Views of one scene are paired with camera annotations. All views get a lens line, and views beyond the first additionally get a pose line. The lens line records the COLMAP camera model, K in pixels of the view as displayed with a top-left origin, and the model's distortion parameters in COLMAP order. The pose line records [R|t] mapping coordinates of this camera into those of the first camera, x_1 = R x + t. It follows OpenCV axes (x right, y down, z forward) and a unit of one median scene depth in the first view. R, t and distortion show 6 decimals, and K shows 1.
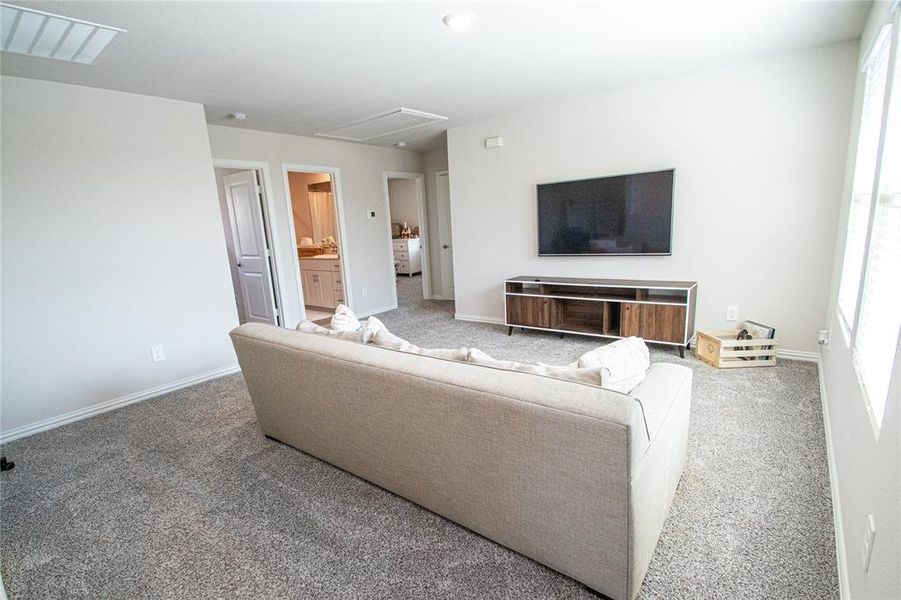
lens RADIAL K [[418.6, 0, 438.5], [0, 418.6, 314.7], [0, 0, 1]] dist [0.023568, -0.020376]
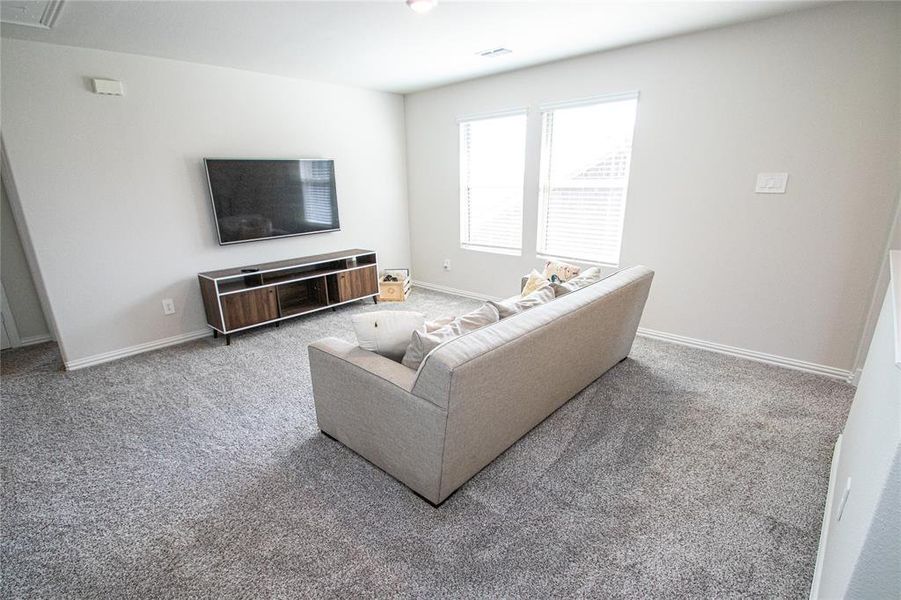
lens RADIAL K [[418.6, 0, 438.5], [0, 418.6, 314.7], [0, 0, 1]] dist [0.023568, -0.020376]
pose [[0.132539, -0.256743, 0.957349, -0.585963], [0.235664, 0.946335, 0.221163, -0.098030], [-0.962754, 0.196300, 0.185932, 0.478410]]
